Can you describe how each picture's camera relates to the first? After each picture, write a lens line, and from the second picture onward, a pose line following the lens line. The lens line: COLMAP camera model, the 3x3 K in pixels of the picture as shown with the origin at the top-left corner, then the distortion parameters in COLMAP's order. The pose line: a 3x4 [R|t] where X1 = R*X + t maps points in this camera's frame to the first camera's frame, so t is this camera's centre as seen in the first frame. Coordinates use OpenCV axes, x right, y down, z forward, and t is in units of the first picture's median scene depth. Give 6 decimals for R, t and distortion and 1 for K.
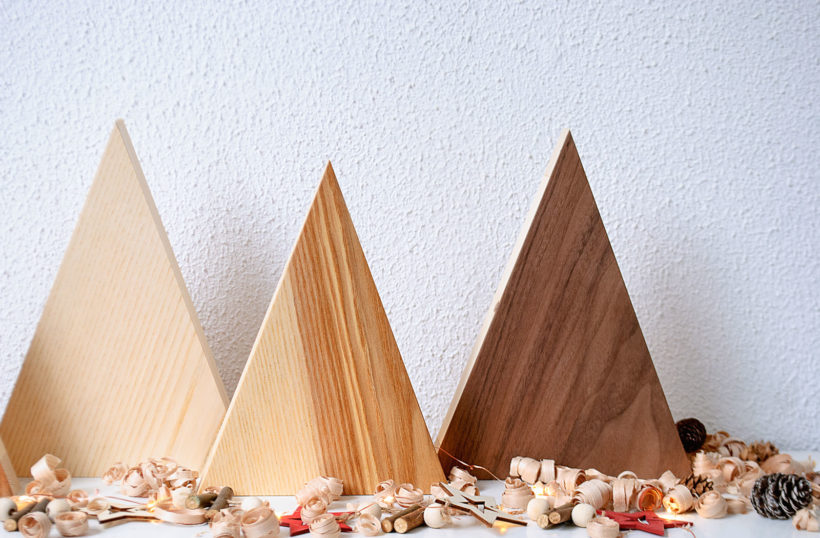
lens RADIAL K [[1693.0, 0, 420.7], [0, 1693.0, 285.1], [0, 0, 1]] dist [0.023890, 0.000000]
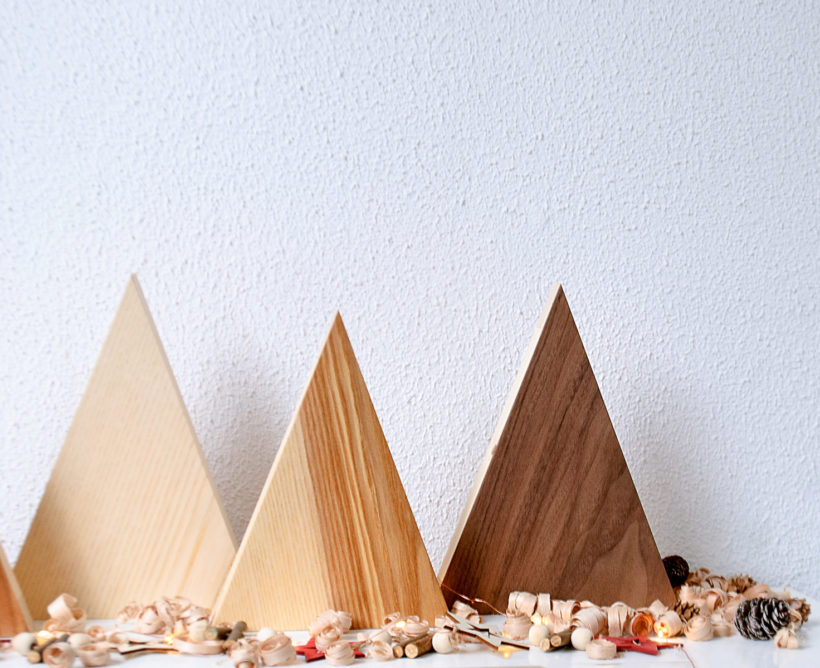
lens RADIAL K [[1691.3, 0, 553.7], [0, 1691.3, 358.2], [0, 0, 1]] dist [-0.012358, 0.000000]
pose [[0.994185, -0.003965, 0.107616, -0.029859], [0.011991, 0.997183, -0.074042, 0.032227], [-0.107019, 0.074902, 0.991432, -0.056014]]
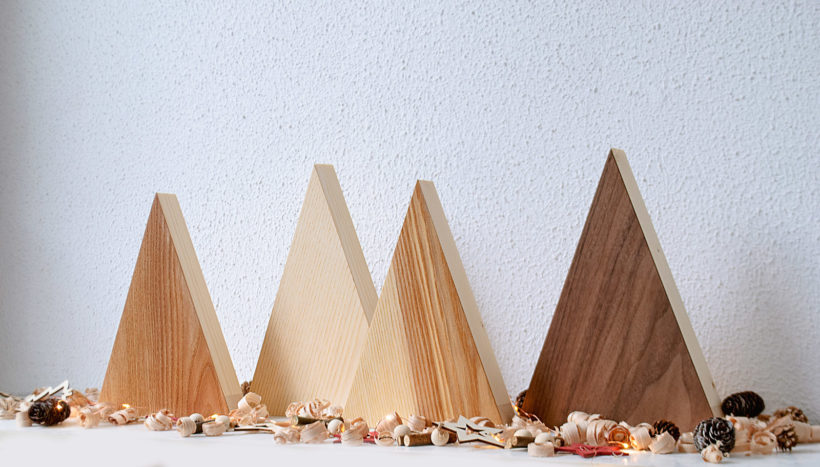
lens RADIAL K [[1457.1, 0, 396.0], [0, 1457.1, 261.1], [0, 0, 1]] dist [-0.002425, 0.000000]
pose [[0.825406, -0.029894, -0.563748, 0.519874], [-0.030959, 0.994697, -0.098074, 0.094093], [0.563690, 0.098404, 0.820104, 0.034040]]
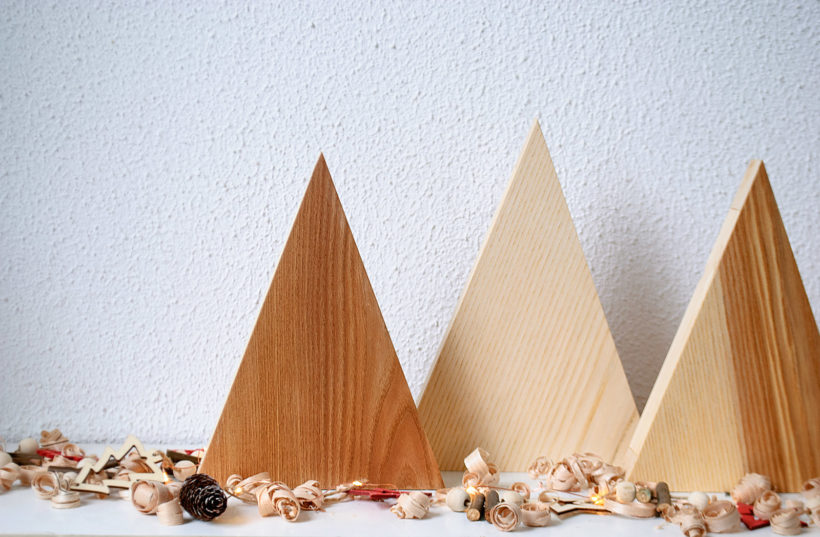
lens RADIAL K [[1811.8, 0, 412.9], [0, 1811.8, 281.8], [0, 0, 1]] dist [0.038062, 0.000000]
pose [[0.999428, 0.010472, -0.032142, -0.199809], [-0.010713, 0.999916, -0.007332, 0.007903], [0.032063, 0.007672, 0.999456, -0.075651]]
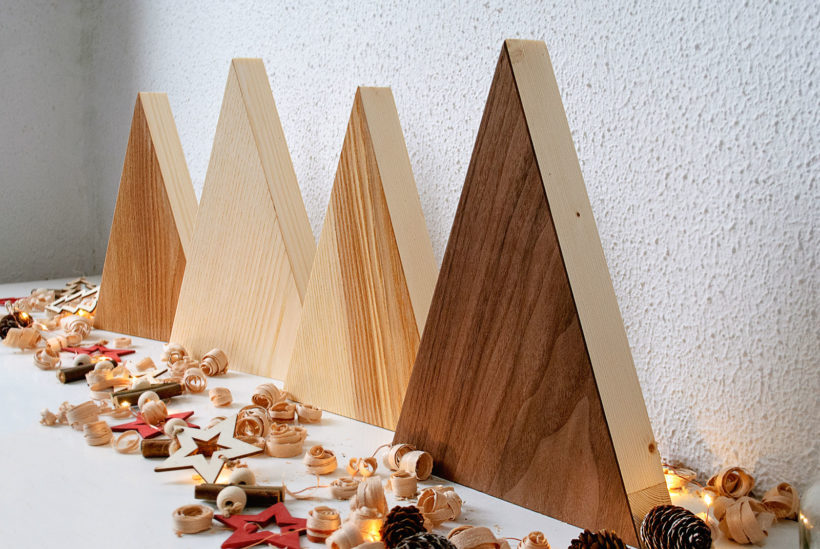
lens RADIAL K [[1145.8, 0, 411.4], [0, 1145.8, 271.7], [0, 0, 1]] dist [-0.038503, 0.000000]
pose [[0.477401, 0.112846, -0.871409, 0.523403], [-0.077701, 0.993256, 0.086056, -0.027601], [0.875243, 0.026626, 0.482949, 0.670866]]
